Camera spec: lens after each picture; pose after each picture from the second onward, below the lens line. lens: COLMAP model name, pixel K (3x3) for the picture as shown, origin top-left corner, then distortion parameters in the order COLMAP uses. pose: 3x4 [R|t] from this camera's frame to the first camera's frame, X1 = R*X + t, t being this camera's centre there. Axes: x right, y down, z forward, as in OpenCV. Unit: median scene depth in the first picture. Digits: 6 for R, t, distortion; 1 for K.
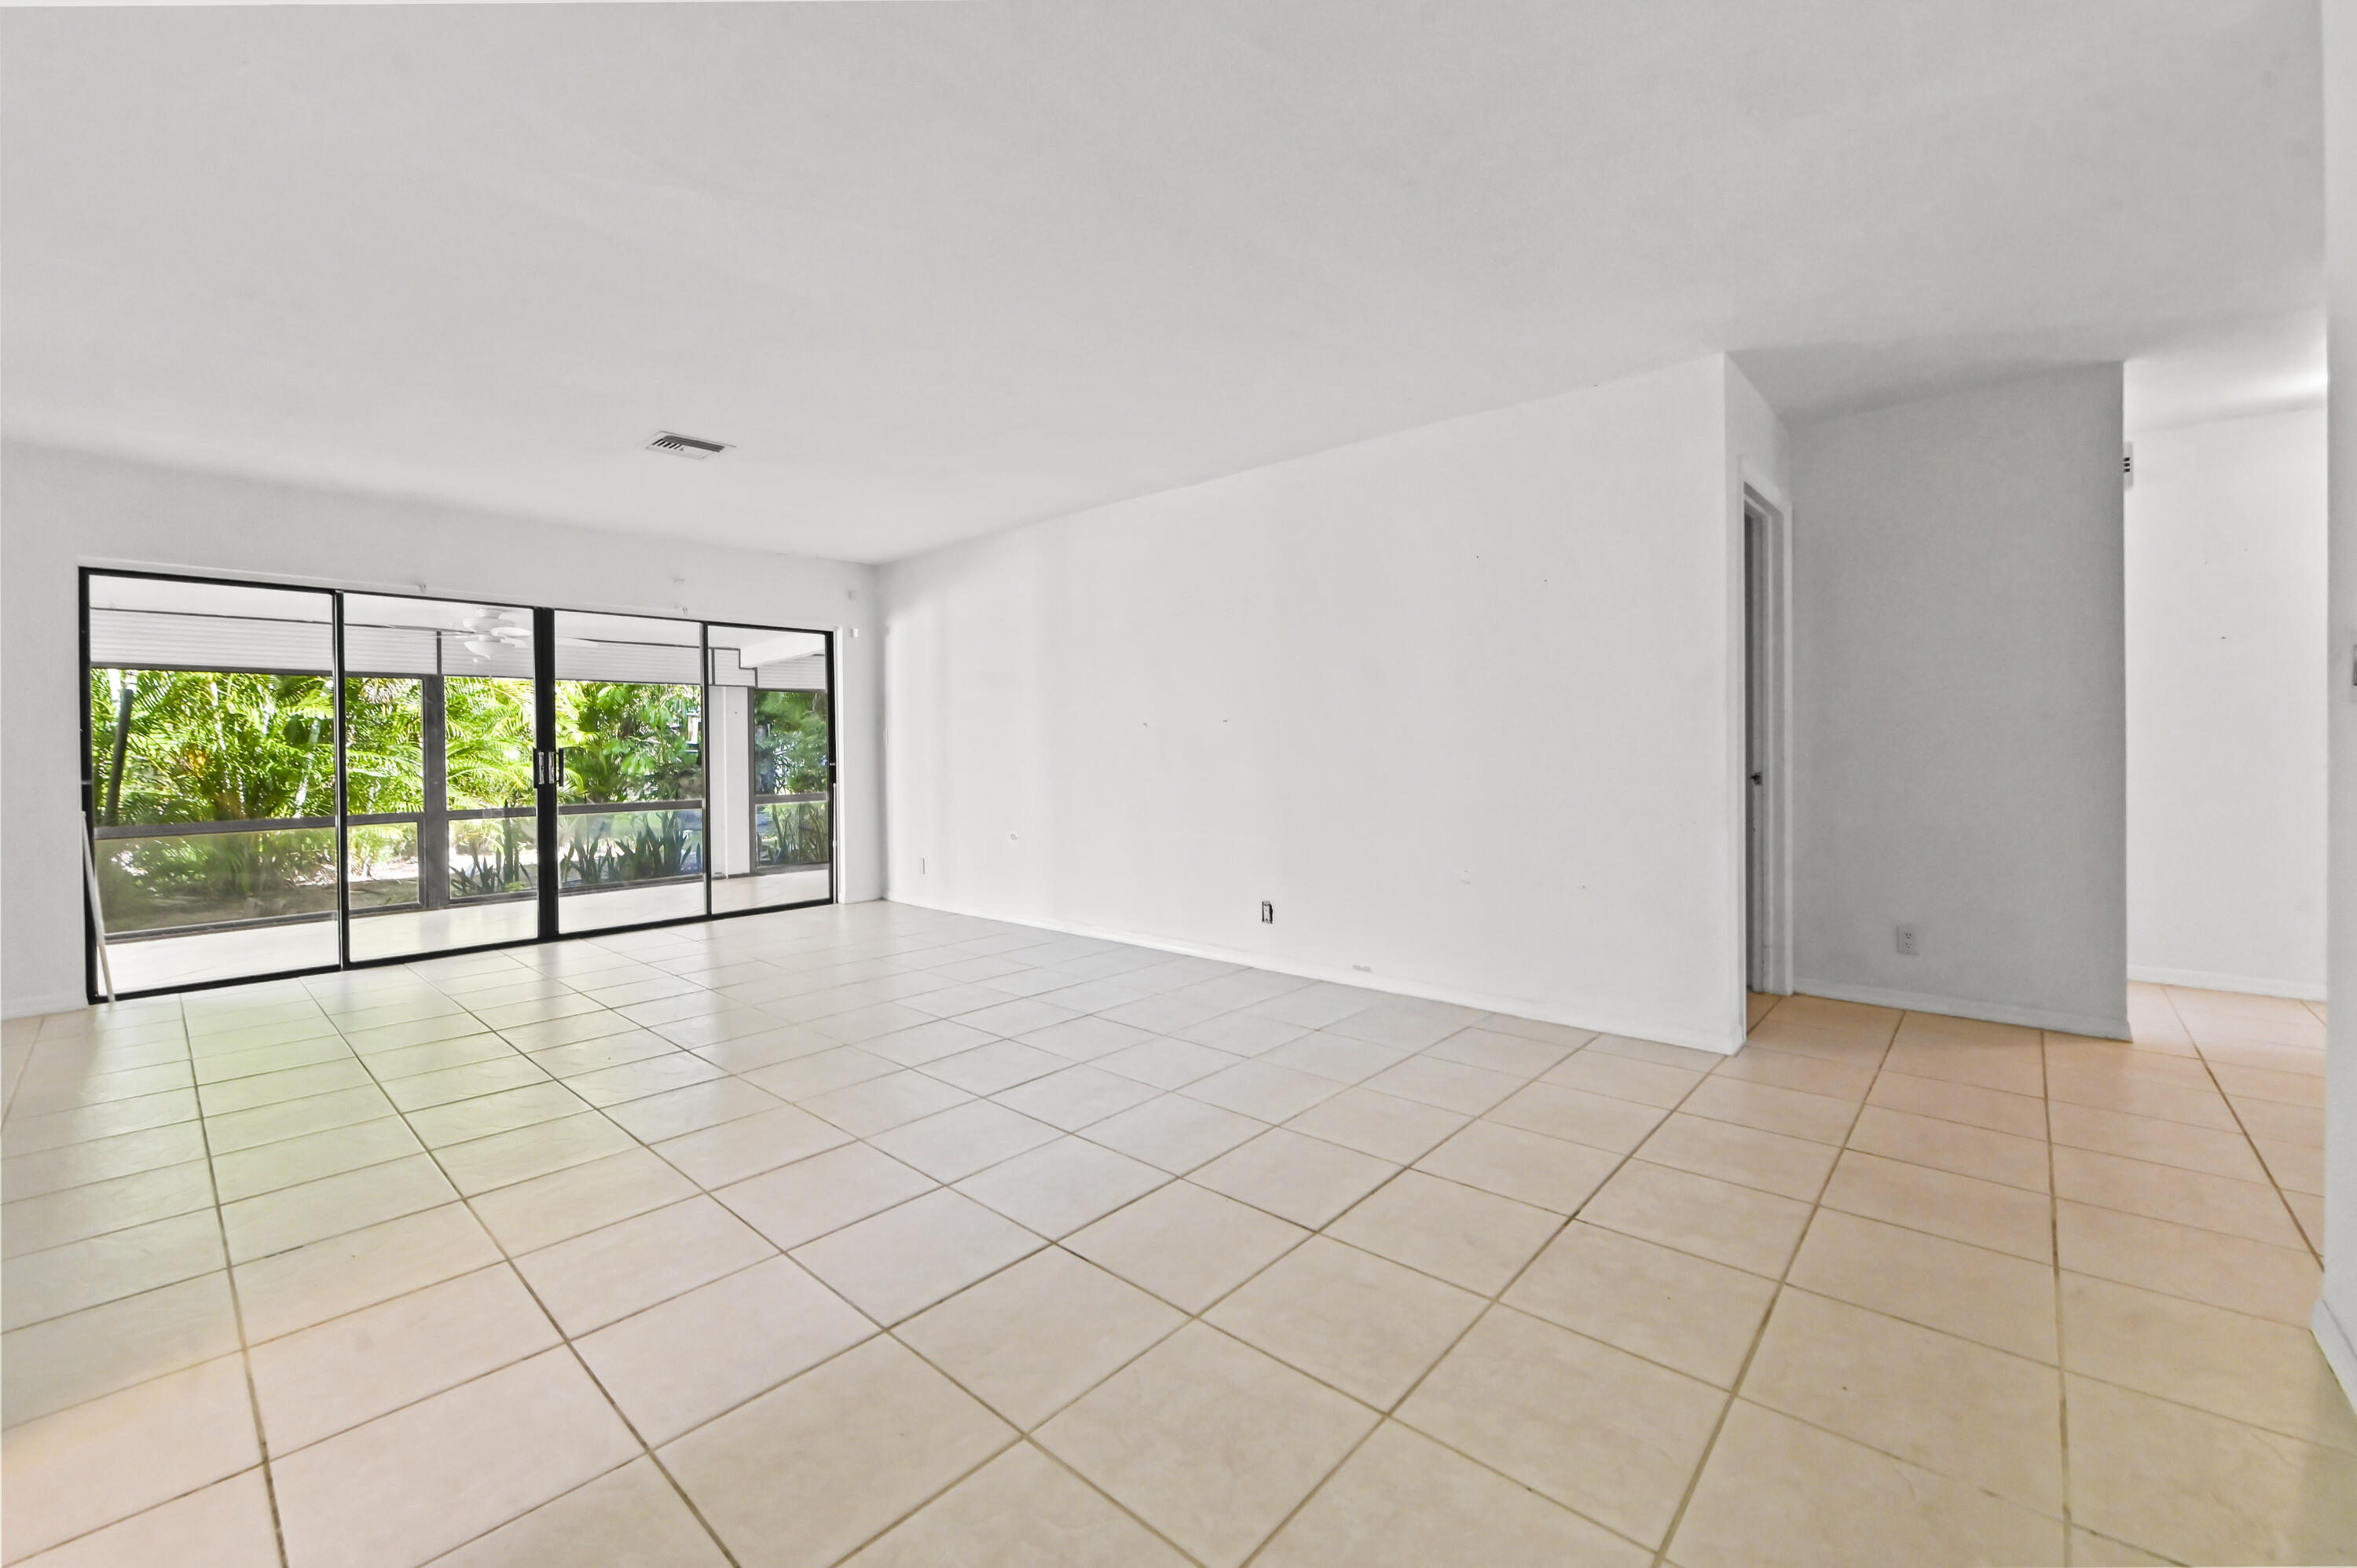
lens RADIAL K [[942.8, 0, 1179.7], [0, 942.8, 762.5], [0, 0, 1]] dist [-0.003230, -0.000156]
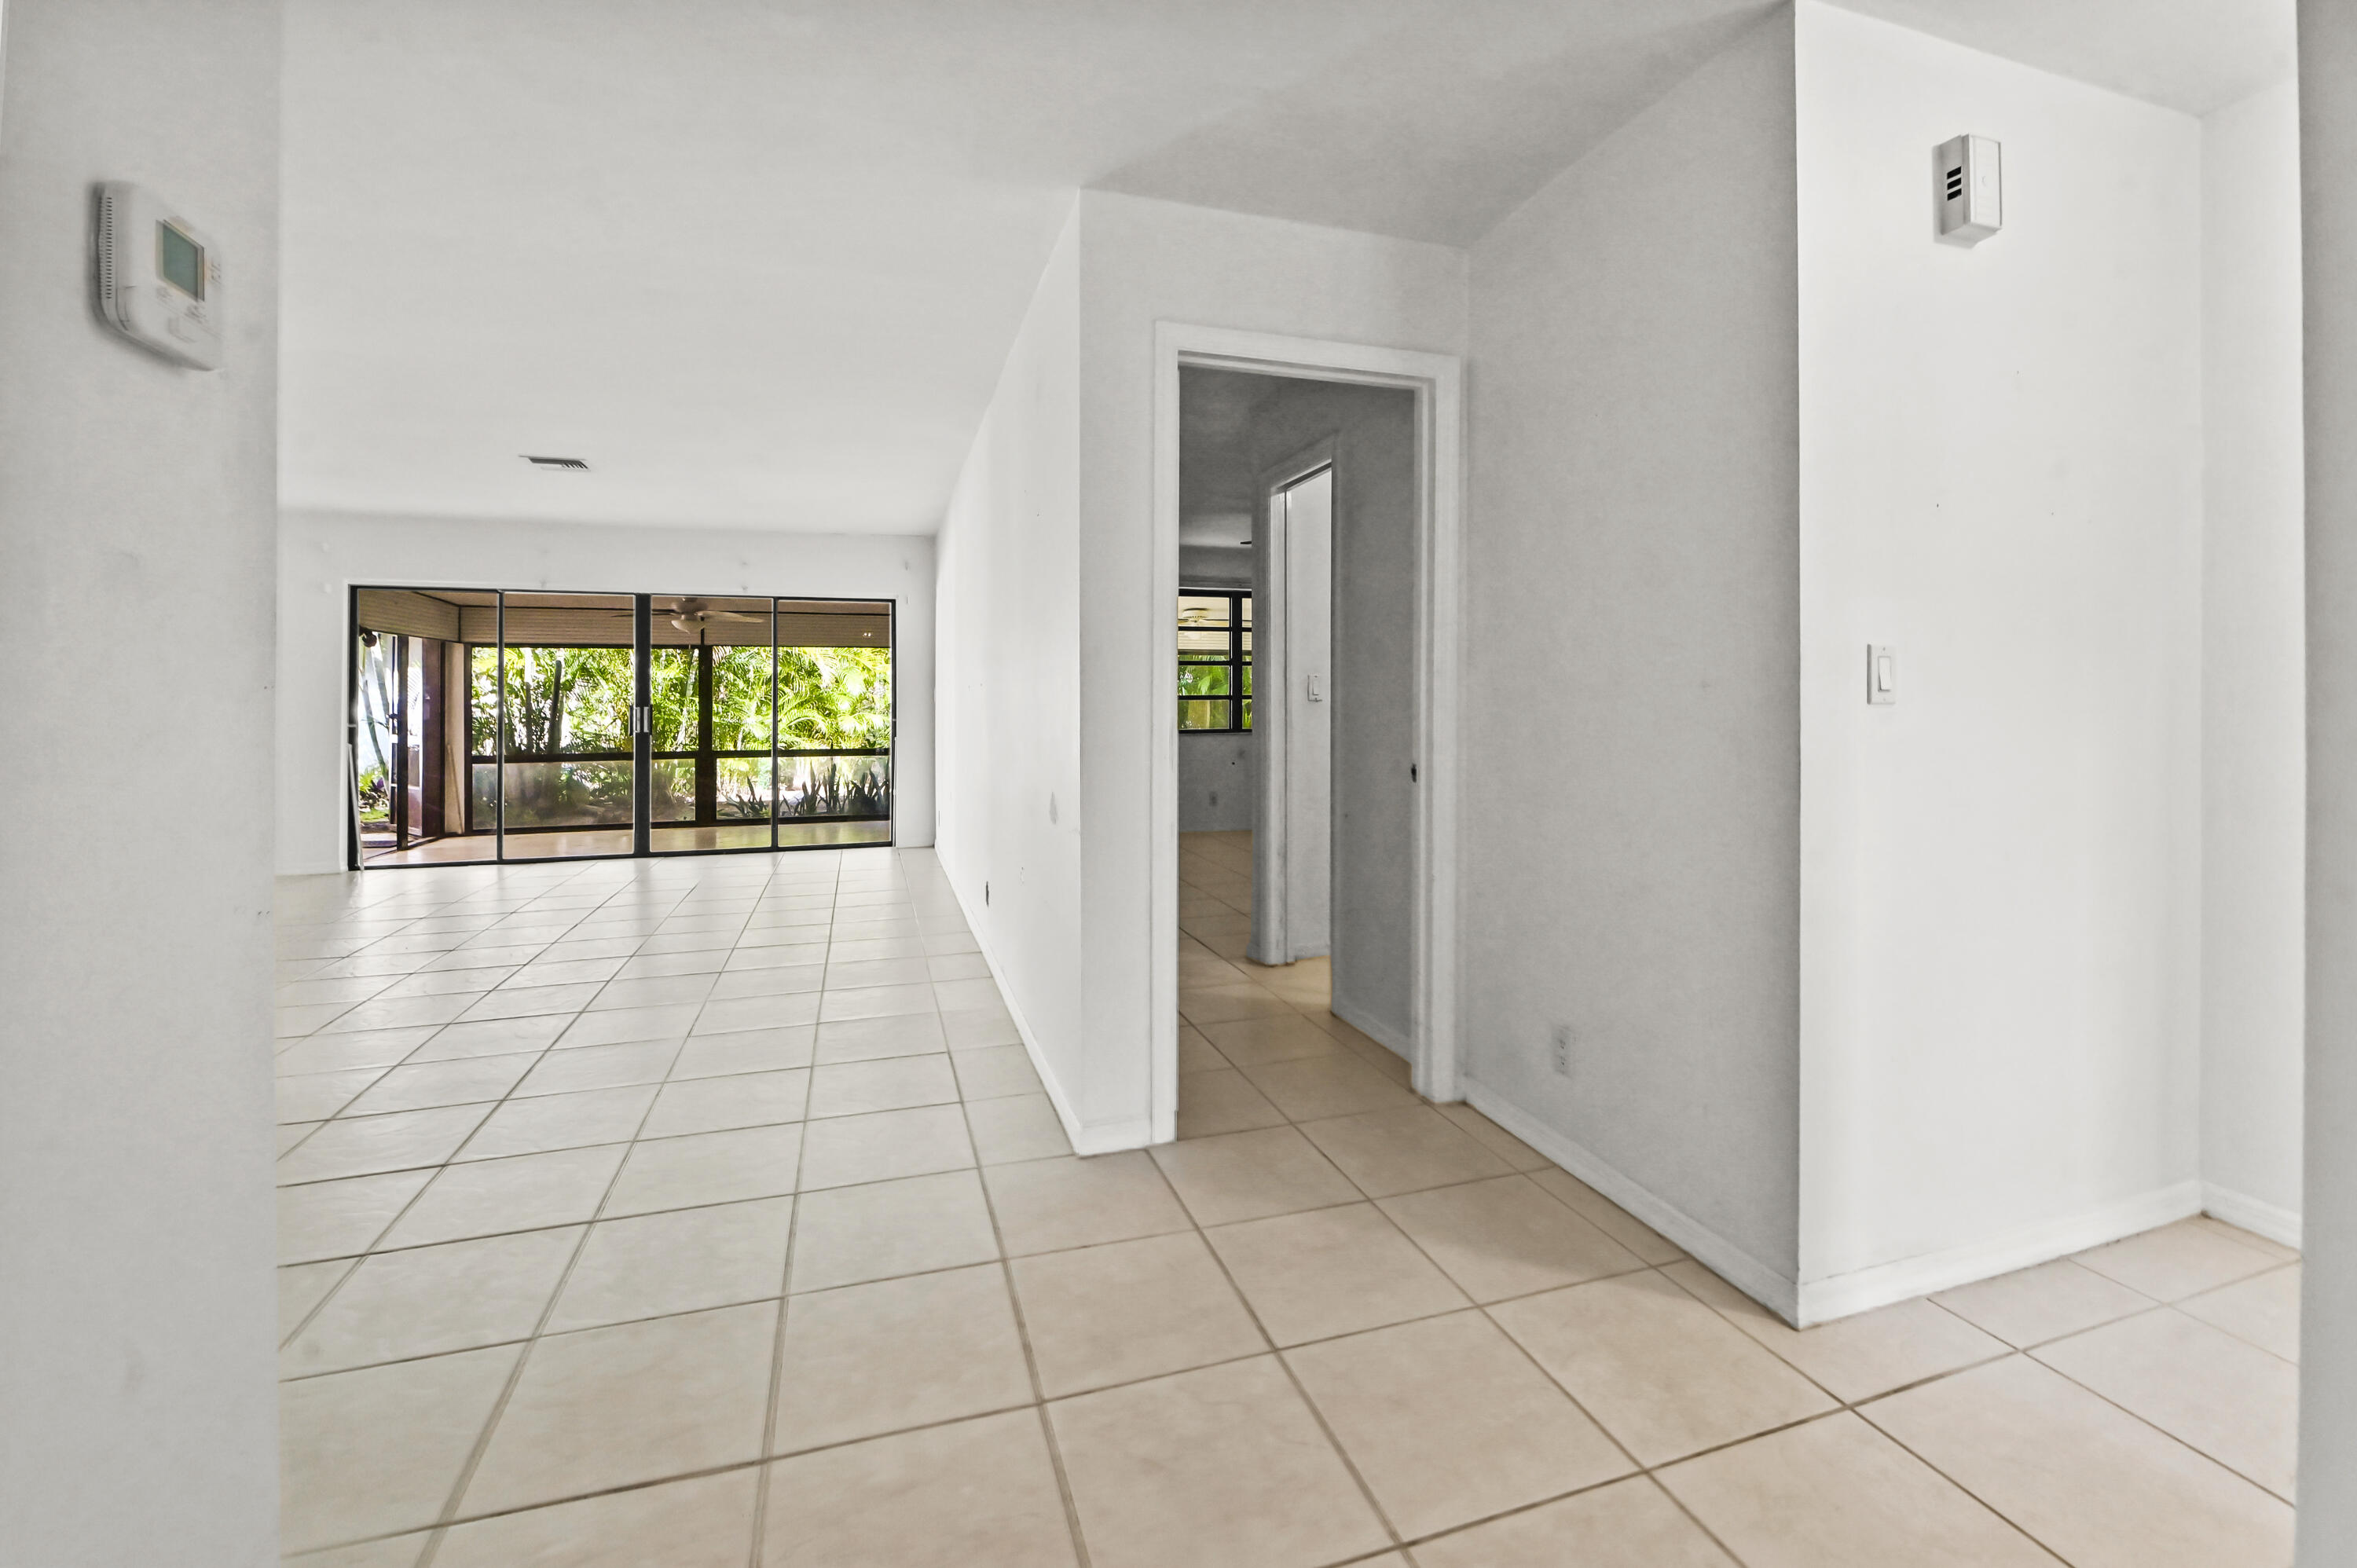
lens RADIAL K [[979.2, 0, 1172.7], [0, 979.2, 687.2], [0, 0, 1]] dist [-0.001221, -0.000097]
pose [[0.861578, 0.000307, -0.507625, 0.489406], [-0.013628, 0.999653, -0.022527, -0.014913], [0.507442, 0.026327, 0.861284, 0.181717]]
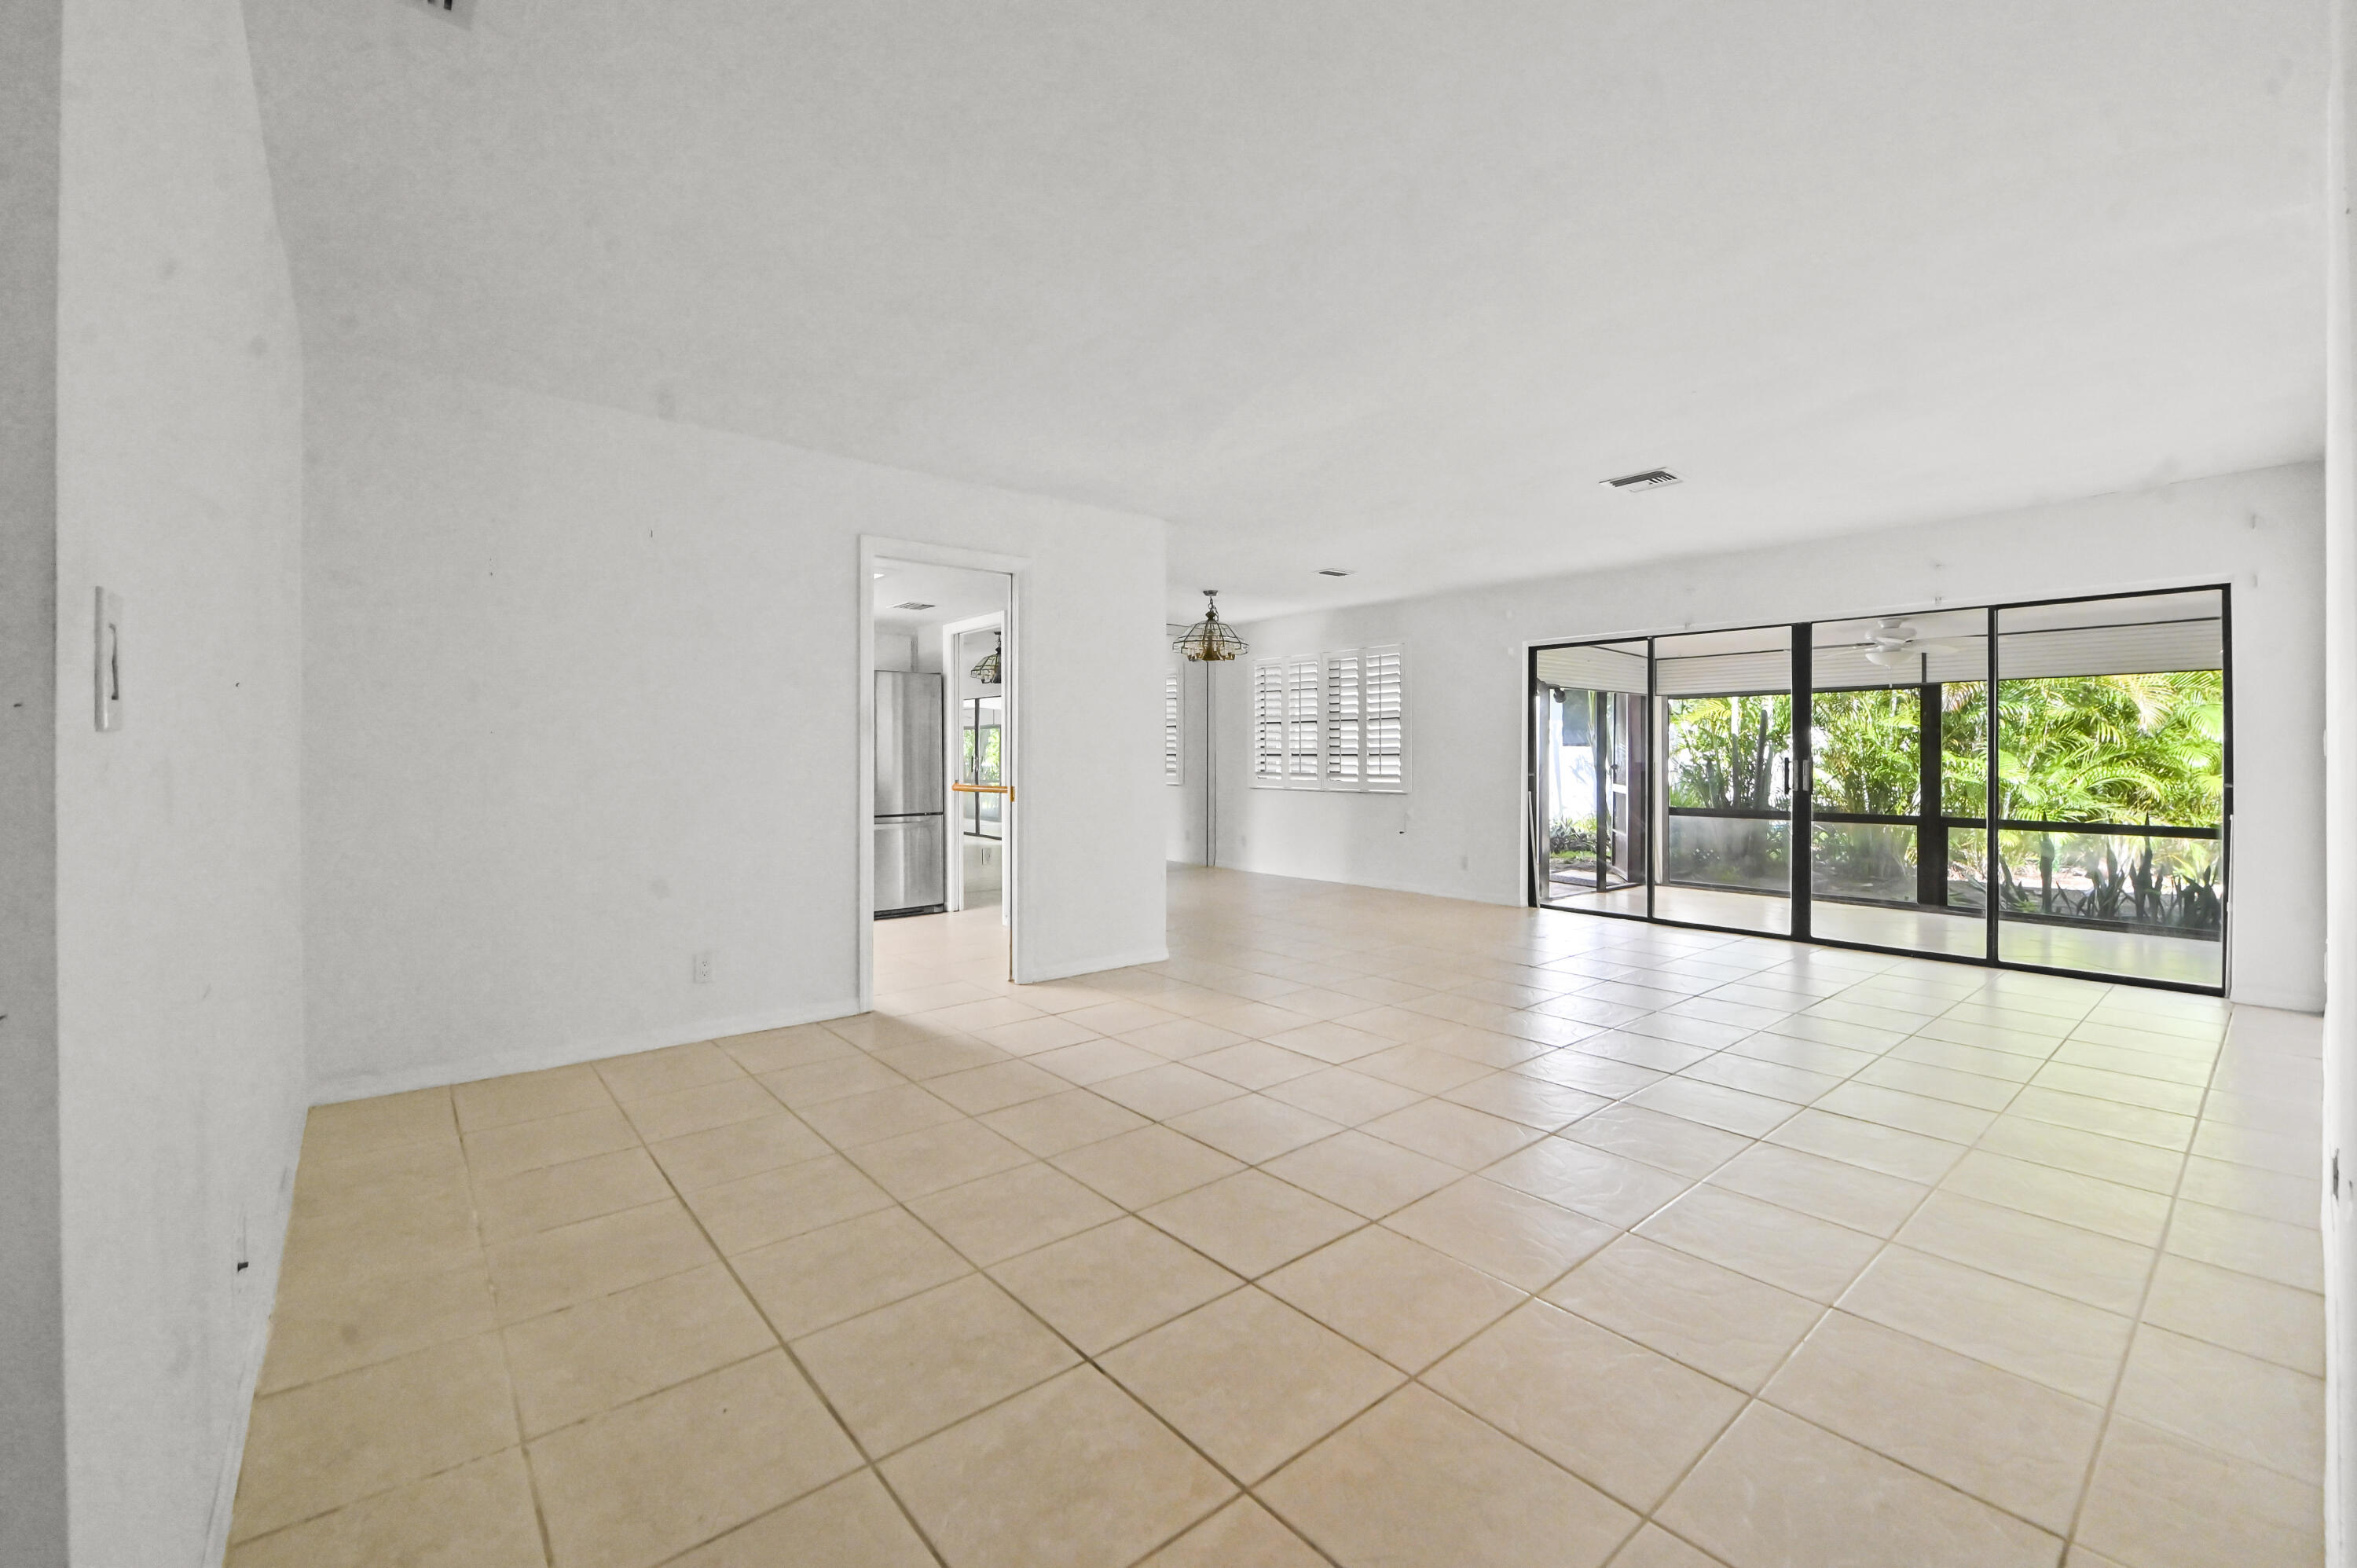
lens RADIAL K [[963.8, 0, 1189.7], [0, 963.8, 754.5], [0, 0, 1]] dist [-0.002601, -0.000391]
pose [[-0.128939, 0.009837, -0.991604, 0.384057], [-0.017747, 0.999768, 0.012226, -0.015284], [0.991494, 0.019175, -0.128734, 0.372341]]
